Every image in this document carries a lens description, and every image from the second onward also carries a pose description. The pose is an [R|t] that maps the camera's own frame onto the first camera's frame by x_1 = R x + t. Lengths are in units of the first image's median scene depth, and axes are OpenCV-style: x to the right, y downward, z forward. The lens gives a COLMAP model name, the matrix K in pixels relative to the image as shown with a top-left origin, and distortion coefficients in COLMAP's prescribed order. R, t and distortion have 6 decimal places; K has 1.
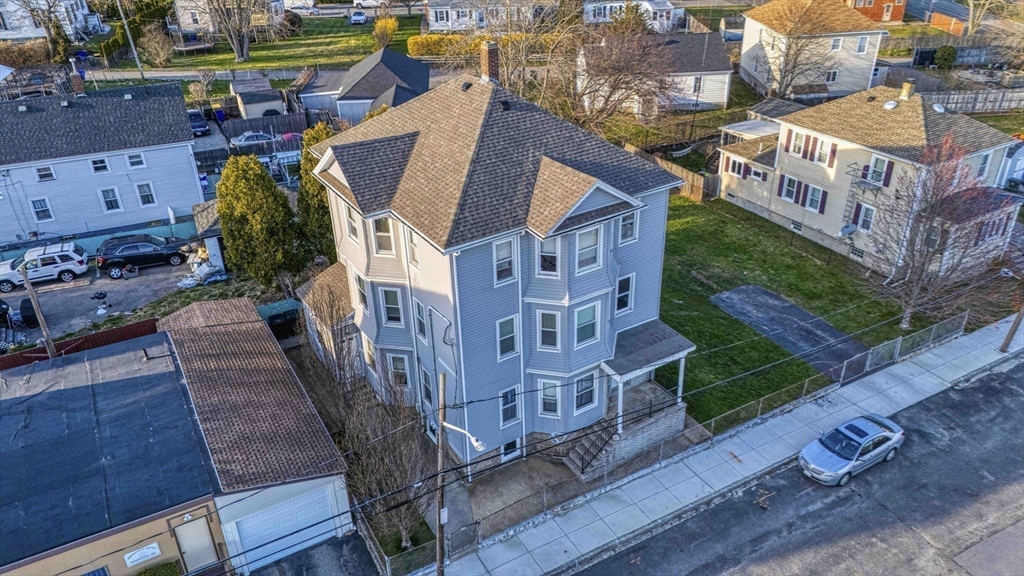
lens RADIAL K [[748.8, 0, 515.3], [0, 748.8, 288.5], [0, 0, 1]] dist [0.077998, -0.065961]
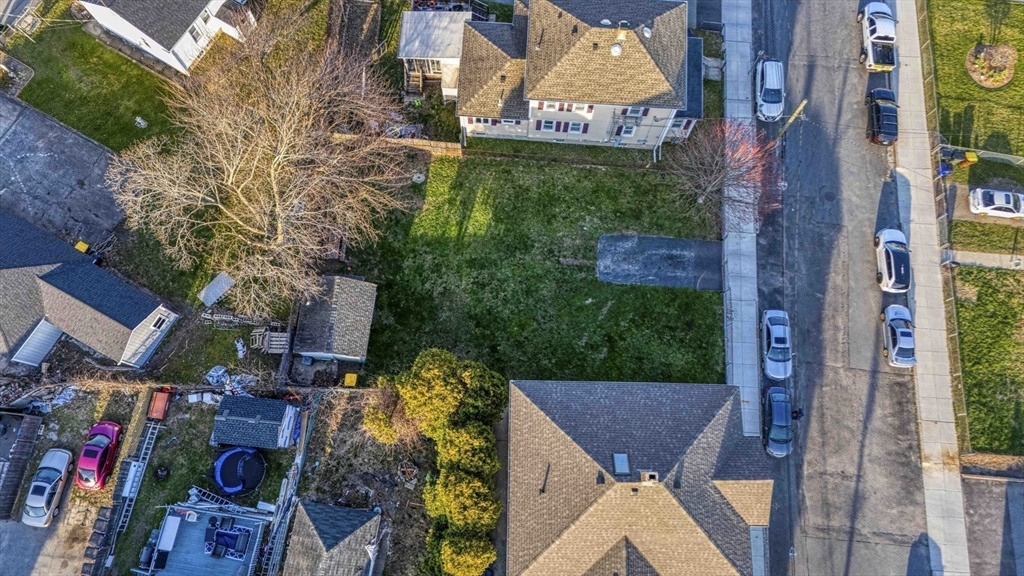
lens RADIAL K [[748.8, 0, 511.6], [0, 748.8, 287.0], [0, 0, 1]] dist [0.077998, -0.065961]
pose [[0.552823, -0.795596, 0.247819, -0.135707], [0.380079, 0.505399, 0.774669, -0.933799], [-0.741571, -0.334064, 0.581785, 0.336390]]
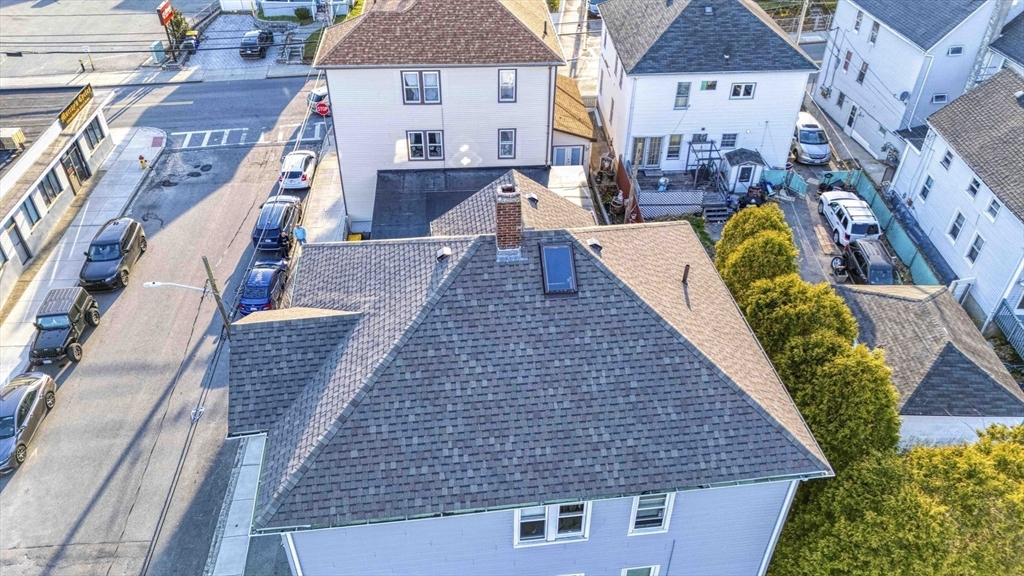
lens RADIAL K [[748.8, 0, 515.6], [0, 748.8, 289.7], [0, 0, 1]] dist [0.077998, -0.065961]
pose [[-0.430767, 0.569359, -0.700192, 0.261654], [-0.436247, 0.547824, 0.713846, -0.434244], [0.790018, 0.612959, 0.012397, 0.636404]]
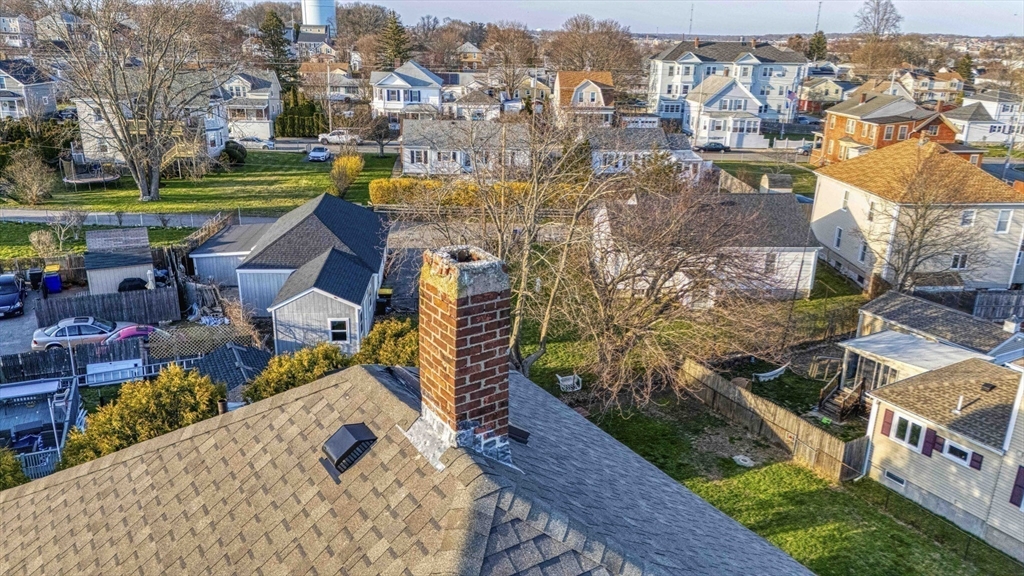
lens RADIAL K [[748.8, 0, 513.6], [0, 748.8, 287.7], [0, 0, 1]] dist [0.077998, -0.065961]
pose [[0.998885, 0.041657, 0.022214, -0.016269], [-0.036977, 0.982889, -0.180448, -0.172842], [-0.029351, 0.179426, 0.983334, 0.495261]]
